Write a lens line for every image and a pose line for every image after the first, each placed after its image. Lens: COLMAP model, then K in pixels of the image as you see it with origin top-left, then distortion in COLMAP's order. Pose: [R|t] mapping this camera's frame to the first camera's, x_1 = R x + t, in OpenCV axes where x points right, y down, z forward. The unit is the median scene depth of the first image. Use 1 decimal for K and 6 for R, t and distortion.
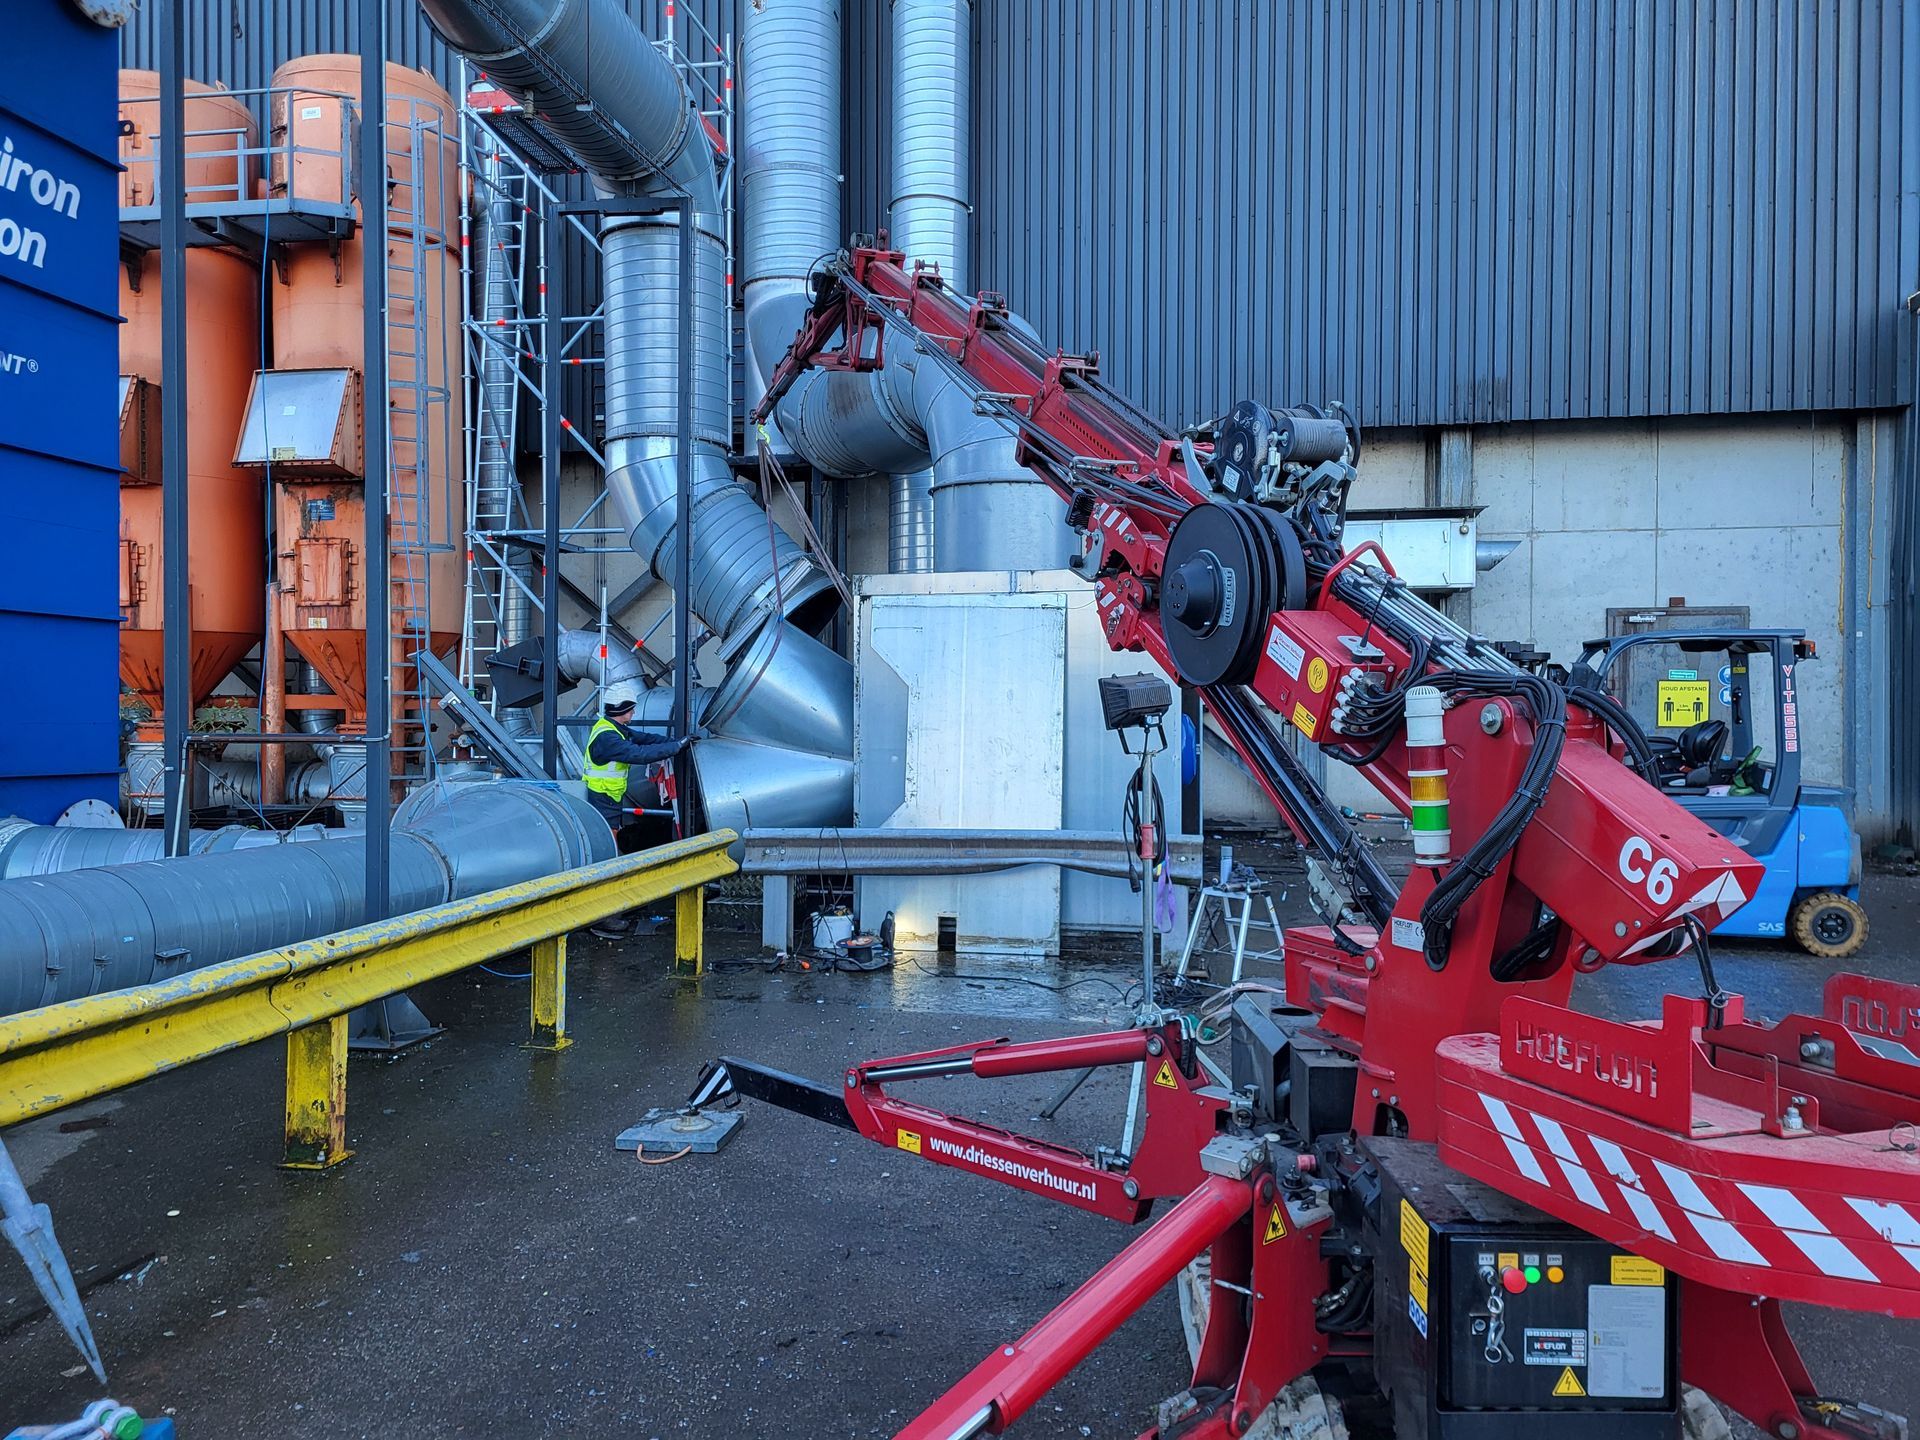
lens RADIAL K [[1440.1, 0, 964.5], [0, 1440.1, 718.2], [0, 0, 1]] dist [0.062120, -0.048008]
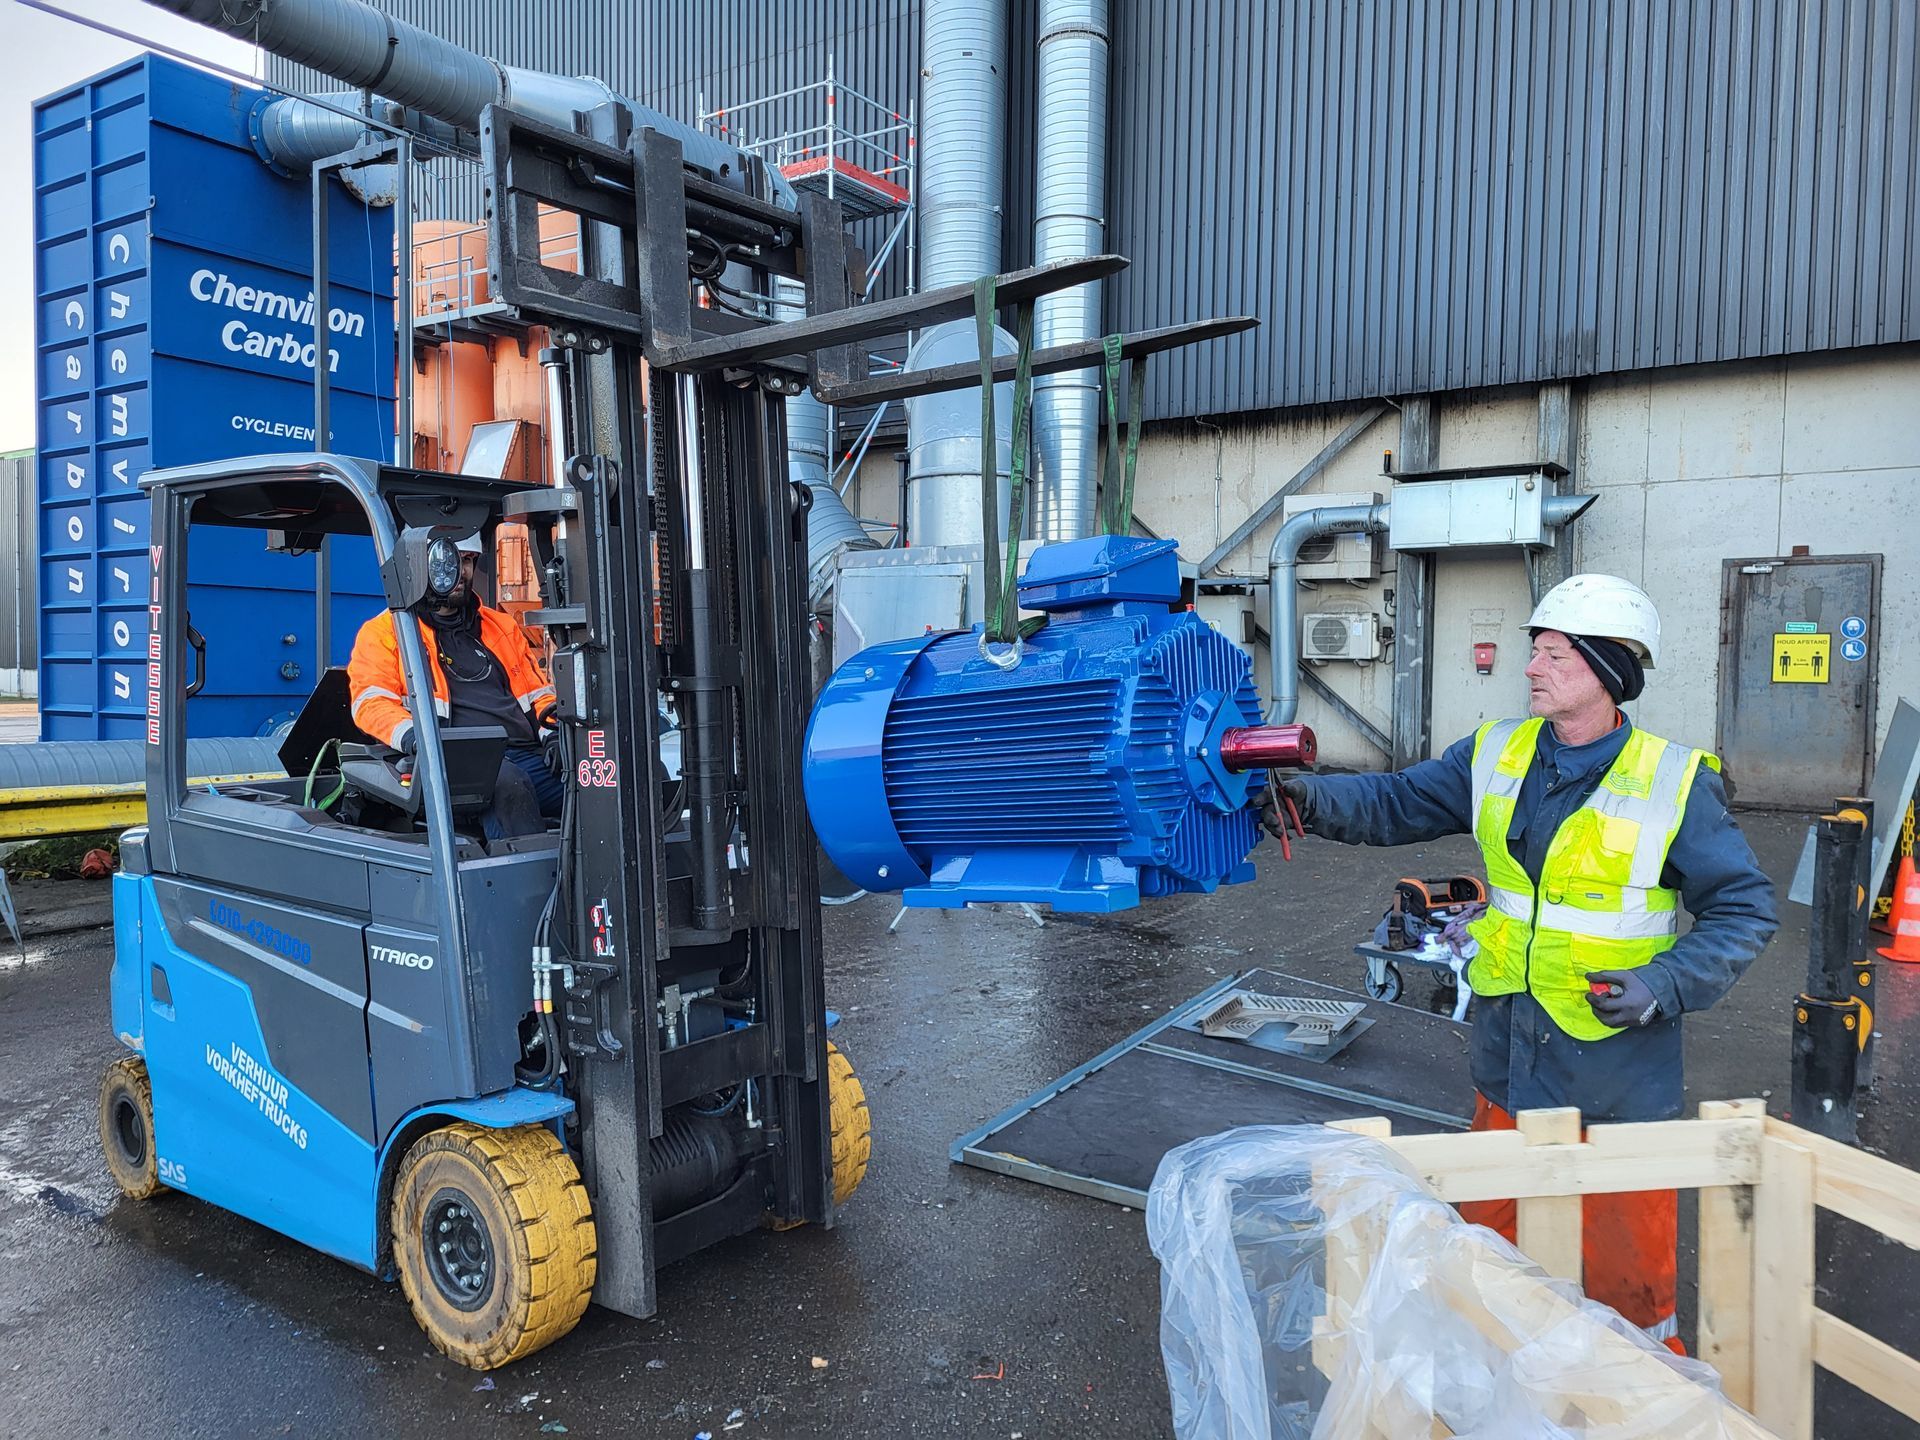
lens RADIAL K [[1440.1, 0, 955.6], [0, 1440.1, 729.5], [0, 0, 1]] dist [0.062120, -0.048008]
pose [[0.910558, 0.024096, -0.412679, 0.390881], [-0.010096, 0.999298, 0.036072, 0.007992], [0.413259, -0.028679, 0.910162, -0.097982]]
